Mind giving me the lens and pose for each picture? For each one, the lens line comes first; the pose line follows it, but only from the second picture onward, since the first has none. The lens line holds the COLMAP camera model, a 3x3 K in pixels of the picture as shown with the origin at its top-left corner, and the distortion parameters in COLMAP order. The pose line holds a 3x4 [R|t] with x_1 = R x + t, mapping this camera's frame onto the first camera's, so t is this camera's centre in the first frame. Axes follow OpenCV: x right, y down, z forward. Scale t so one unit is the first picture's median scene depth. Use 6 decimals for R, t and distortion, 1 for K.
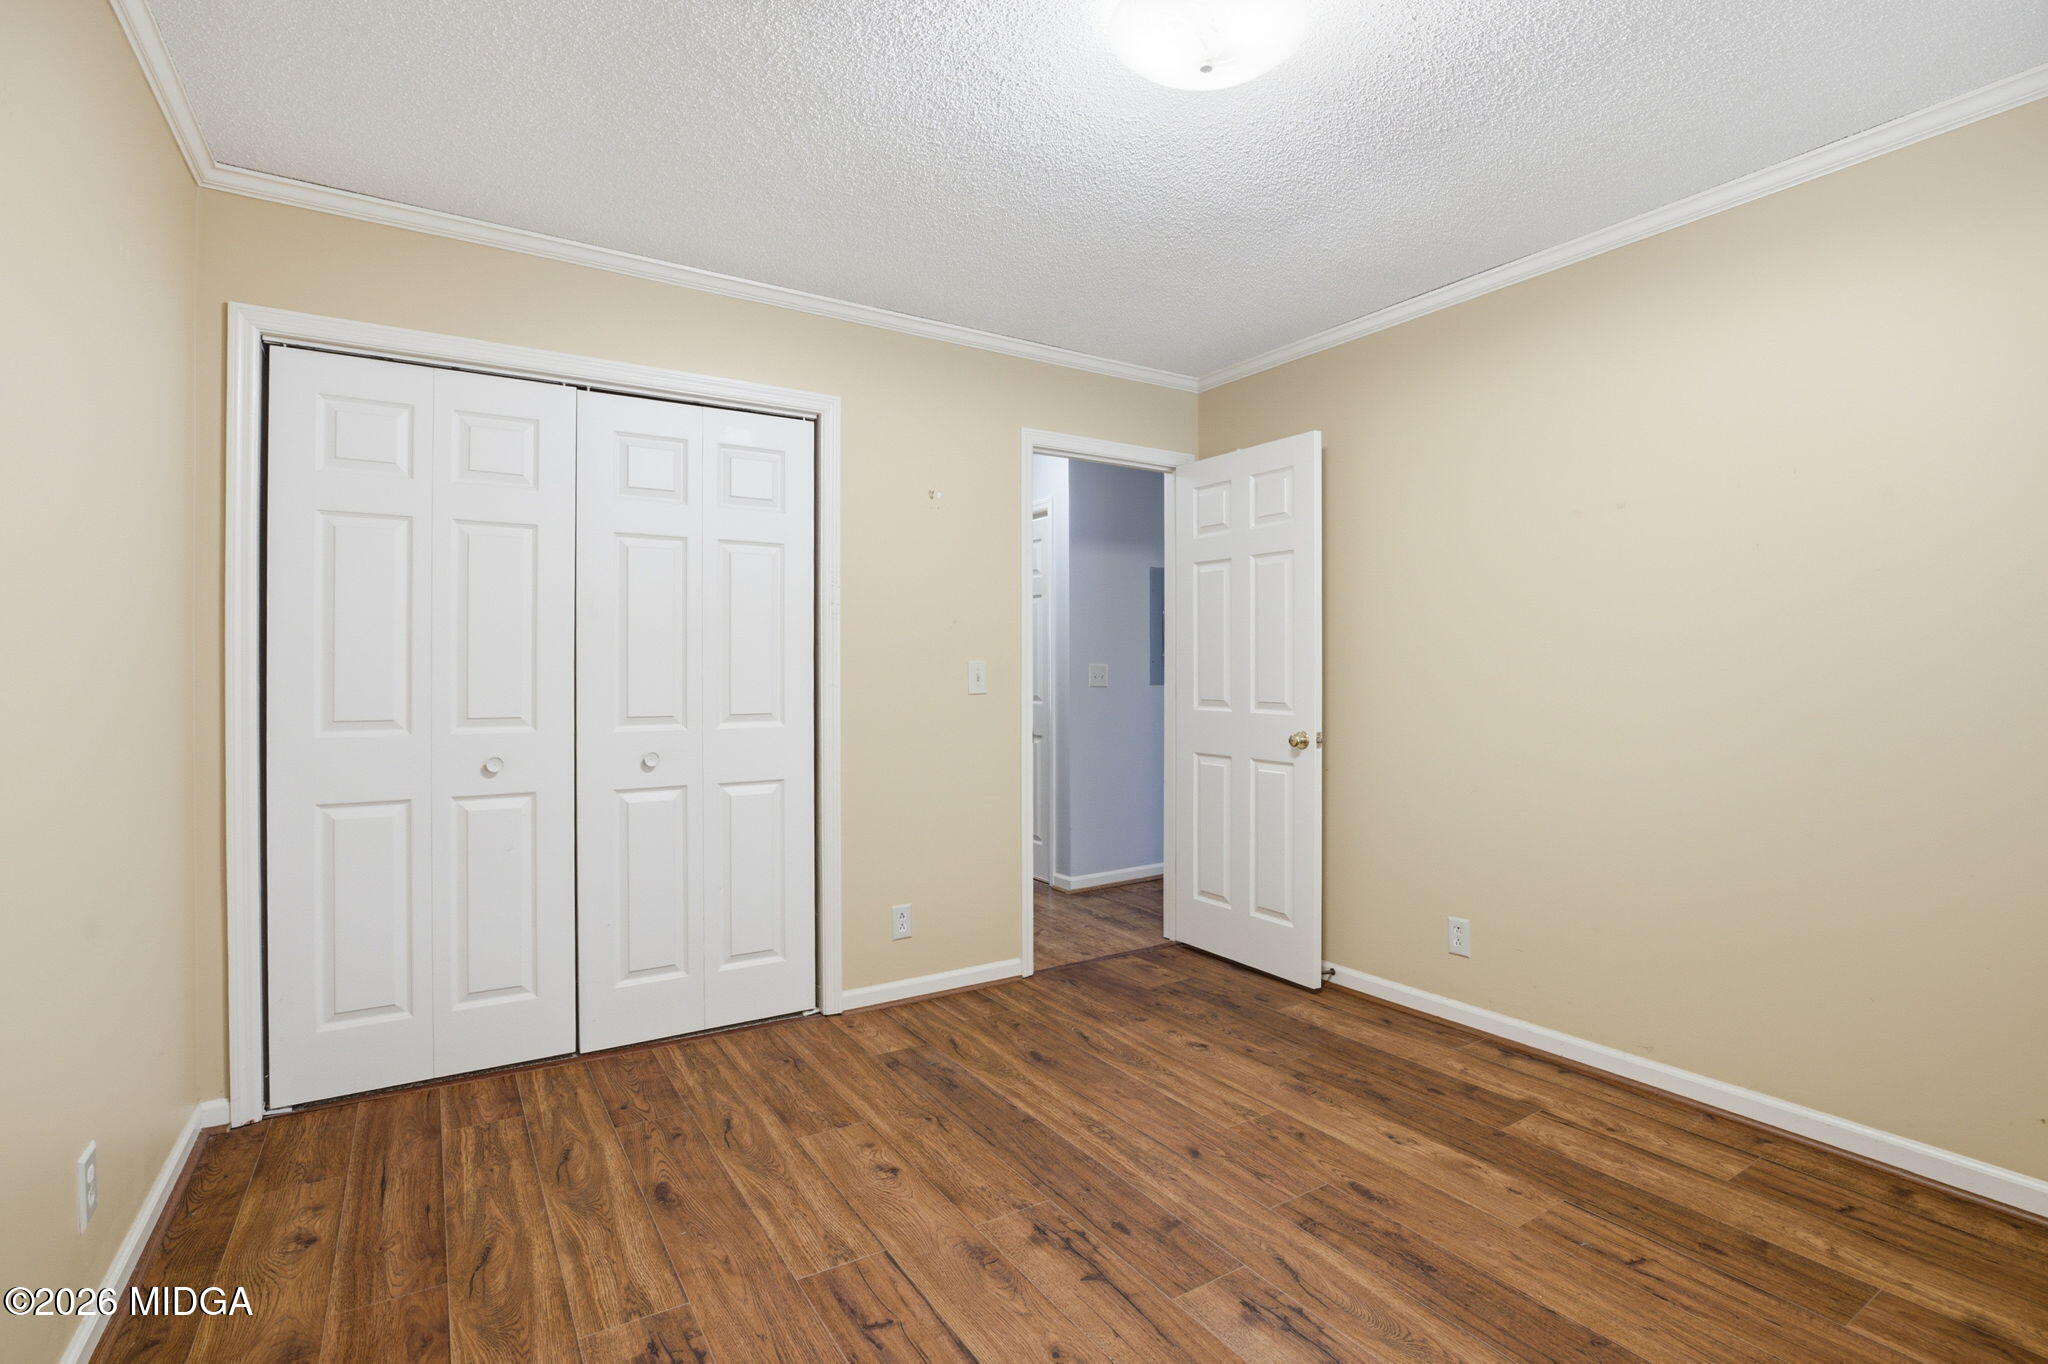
lens RADIAL K [[968.3, 0, 1034.4], [0, 968.3, 672.3], [0, 0, 1]] dist [-0.044636, 0.015371]
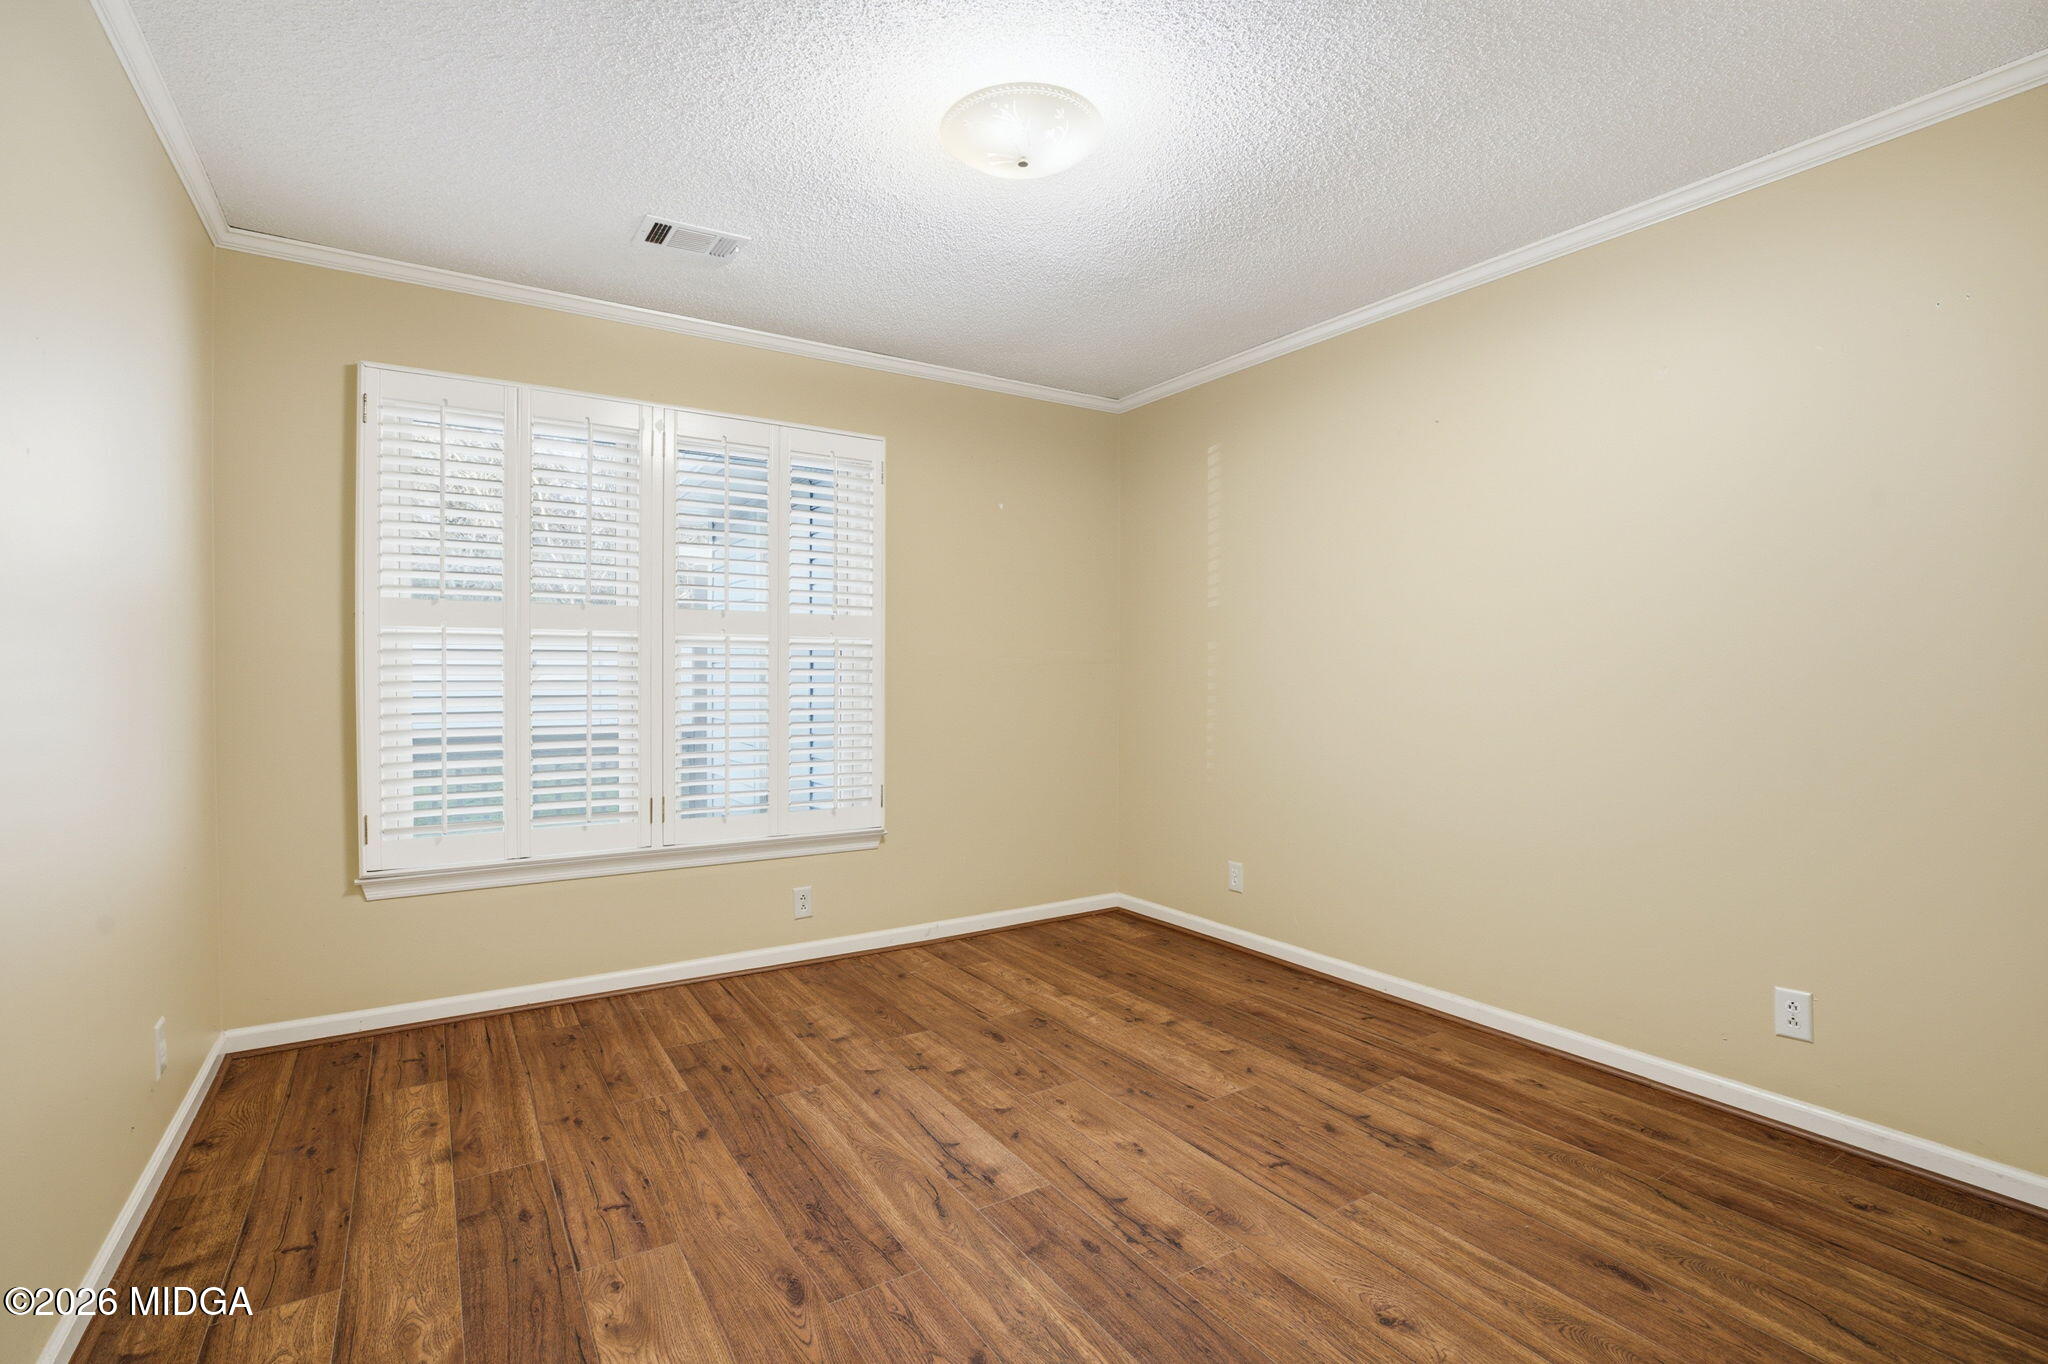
lens RADIAL K [[968.3, 0, 1034.4], [0, 968.3, 672.3], [0, 0, 1]] dist [-0.044636, 0.015371]
pose [[-0.999979, -0.001360, -0.006260, 0.156005], [-0.001367, 0.999998, 0.001067, 0.007276], [0.006259, 0.001075, -0.999980, 1.987927]]
